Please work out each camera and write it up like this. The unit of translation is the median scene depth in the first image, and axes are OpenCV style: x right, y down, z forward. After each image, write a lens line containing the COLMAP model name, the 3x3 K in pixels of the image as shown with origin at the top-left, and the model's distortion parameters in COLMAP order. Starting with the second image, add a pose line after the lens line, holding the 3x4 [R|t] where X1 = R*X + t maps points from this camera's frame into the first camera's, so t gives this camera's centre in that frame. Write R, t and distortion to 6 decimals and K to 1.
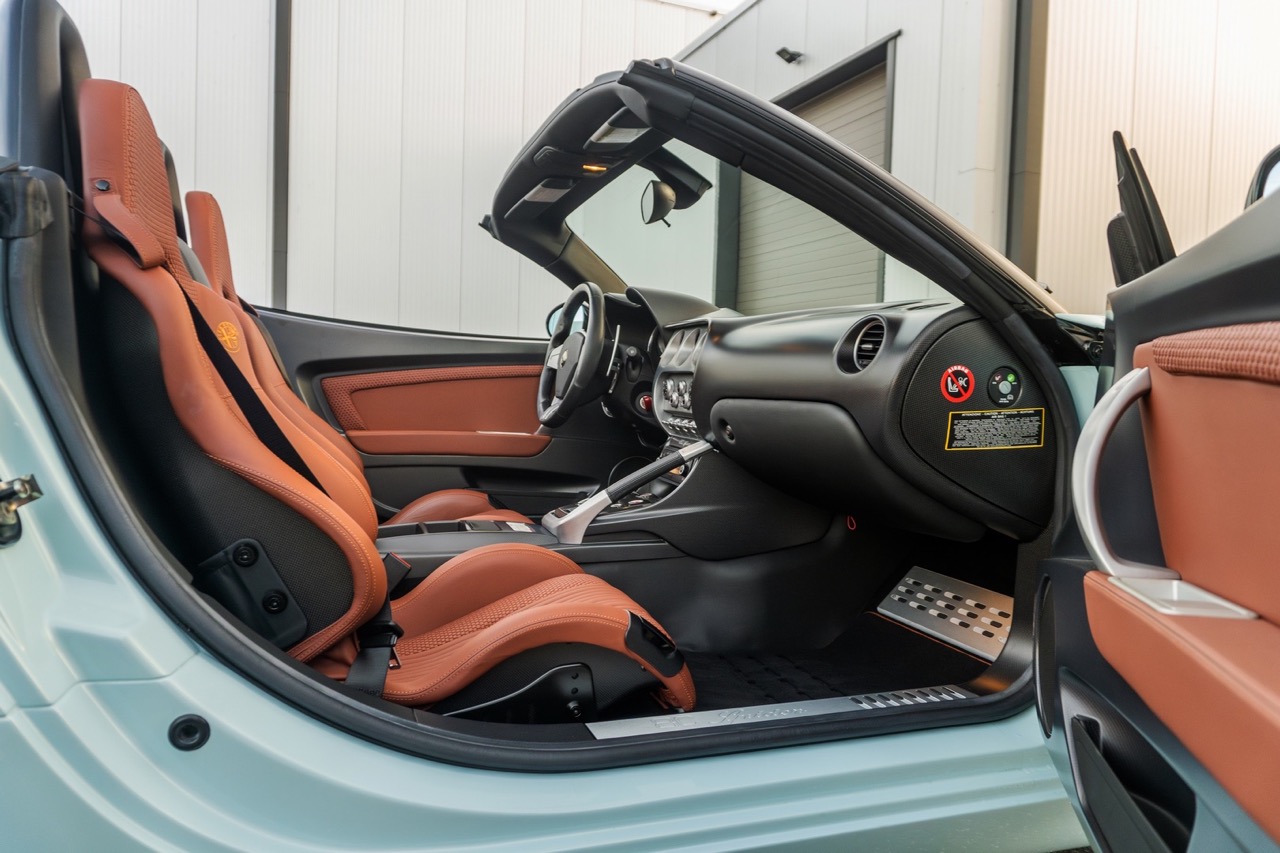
lens RADIAL K [[854.7, 0, 636.3], [0, 854.7, 422.6], [0, 0, 1]] dist [-0.019452, 0.005358]
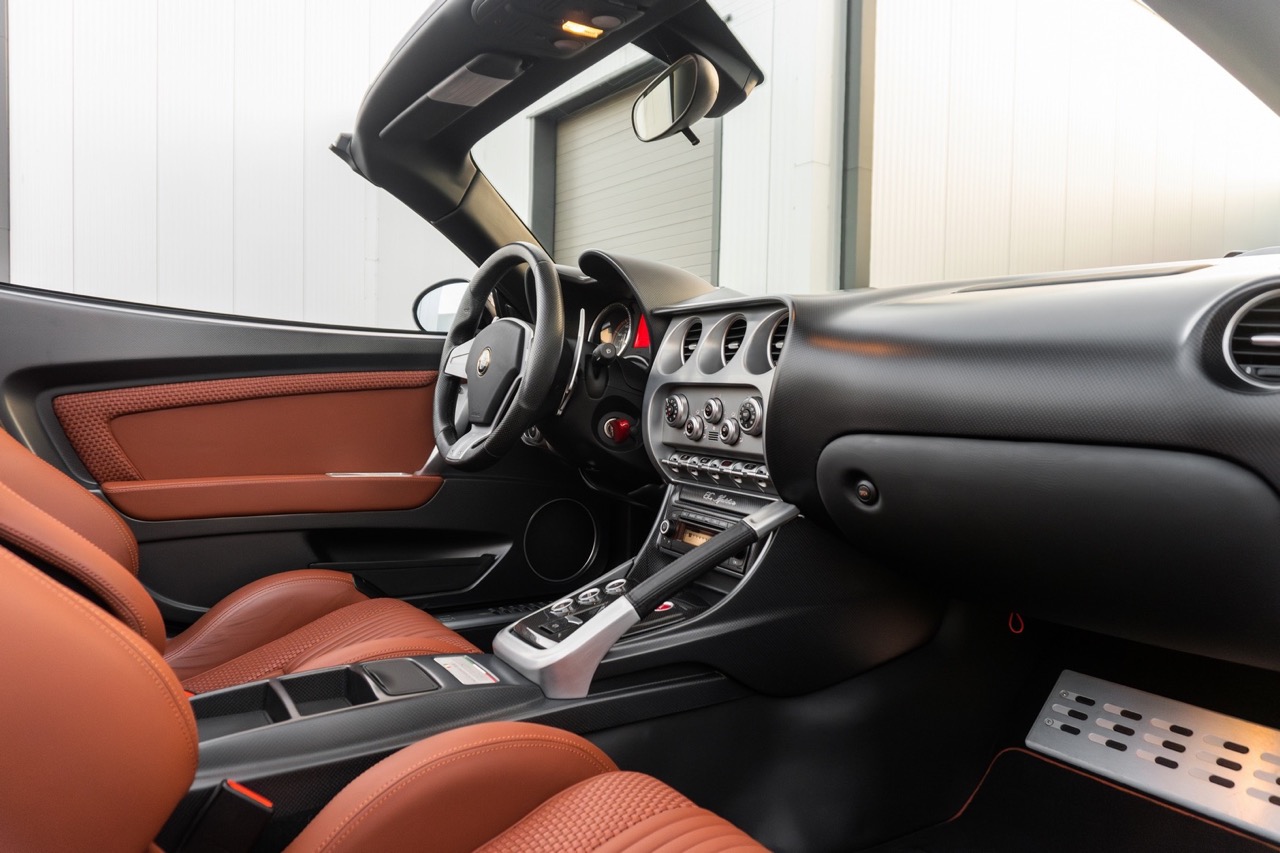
lens RADIAL K [[854.7, 0, 643.9], [0, 854.7, 426.1], [0, 0, 1]] dist [-0.019452, 0.005358]
pose [[0.969200, -0.024081, 0.245095, -0.133709], [0.022660, 0.999706, 0.008620, -0.031727], [-0.245230, -0.002801, 0.969461, 0.376881]]
